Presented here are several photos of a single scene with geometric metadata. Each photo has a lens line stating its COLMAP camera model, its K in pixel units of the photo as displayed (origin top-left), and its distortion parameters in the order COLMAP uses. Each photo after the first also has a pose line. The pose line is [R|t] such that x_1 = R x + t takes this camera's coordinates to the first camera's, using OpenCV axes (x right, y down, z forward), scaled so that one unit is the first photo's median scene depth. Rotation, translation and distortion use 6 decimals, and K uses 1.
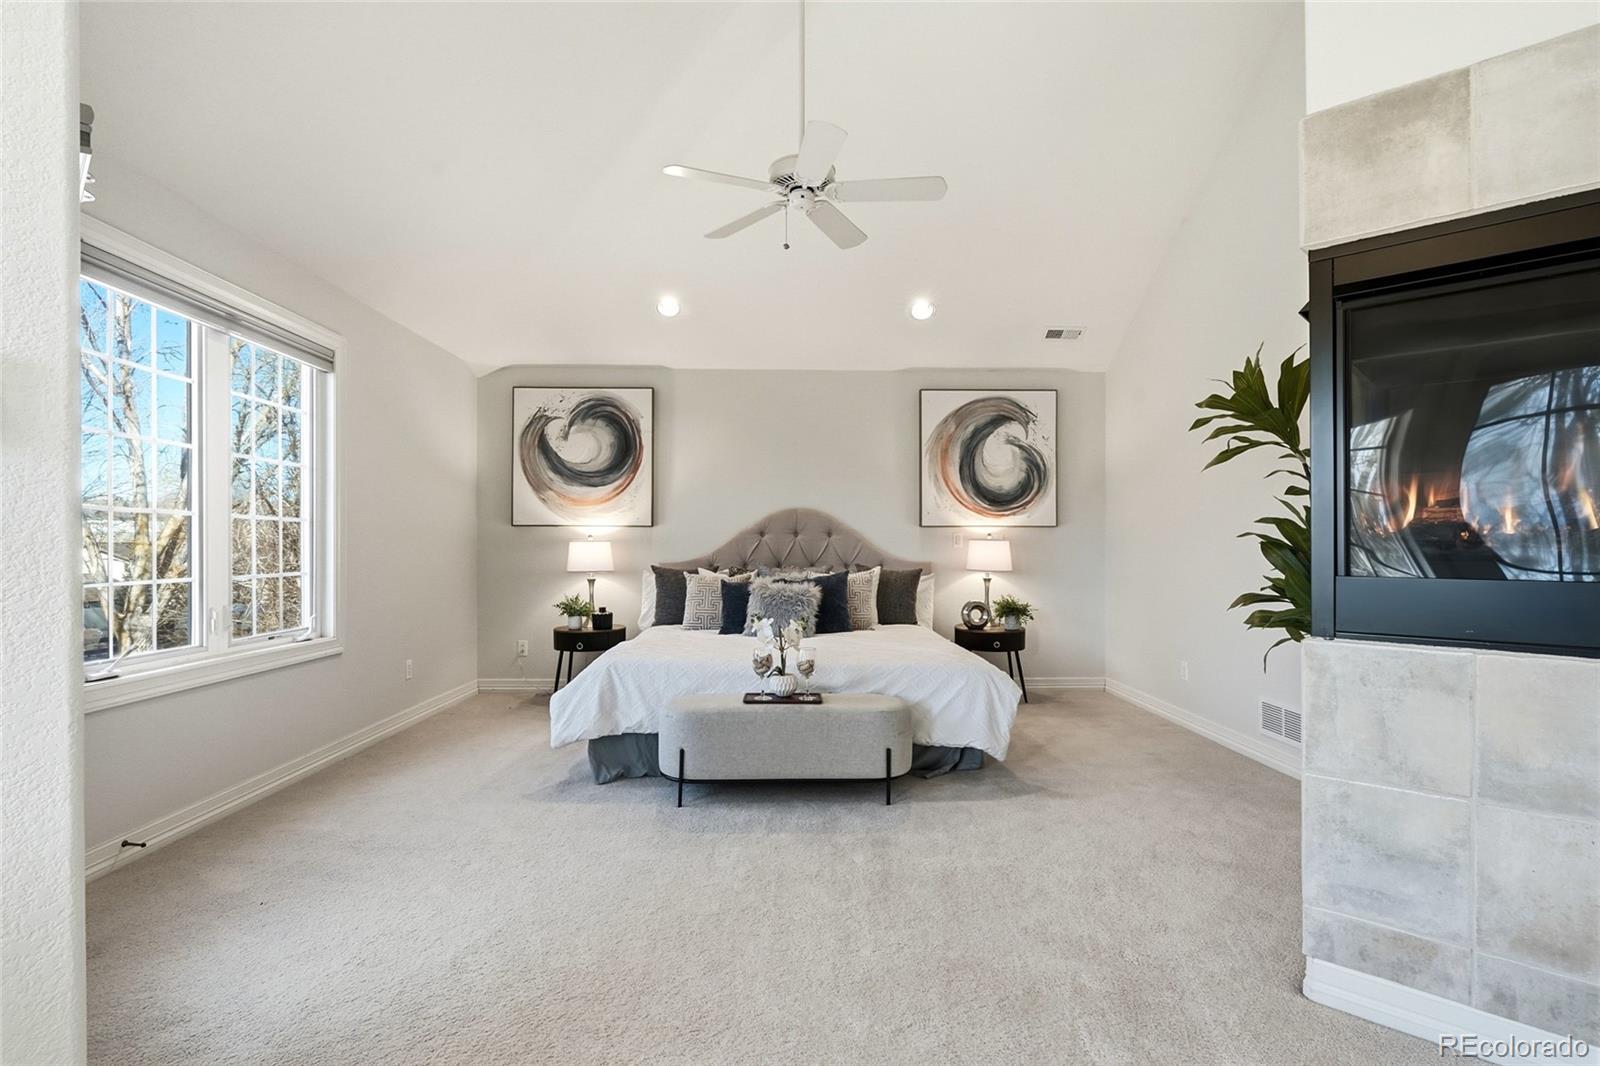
lens RADIAL K [[787.2, 0, 804.0], [0, 787.2, 533.3], [0, 0, 1]] dist [-0.004722, 0.003125]
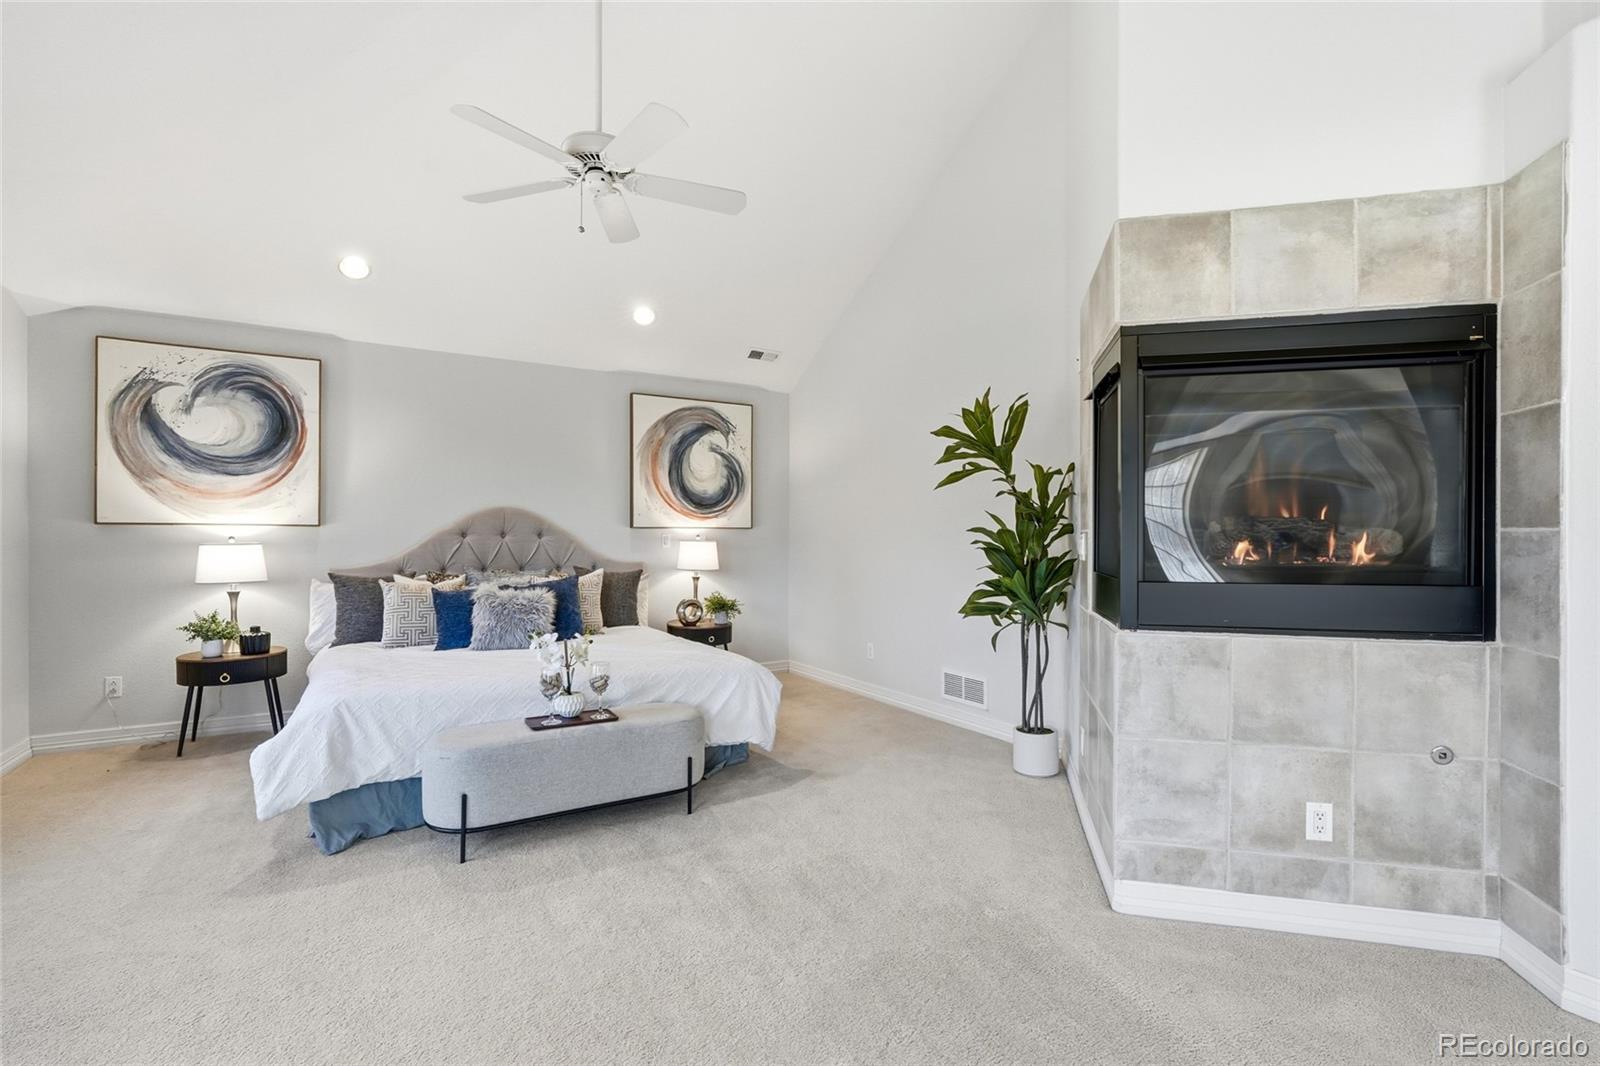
lens RADIAL K [[724.5, 0, 802.1], [0, 724.5, 533.2], [0, 0, 1]] dist [-0.005938, 0.002790]
pose [[0.868925, 0.002260, 0.494939, -0.215828], [-0.006655, 0.999953, 0.007117, -0.016607], [-0.494899, -0.009478, 0.868899, 0.132532]]
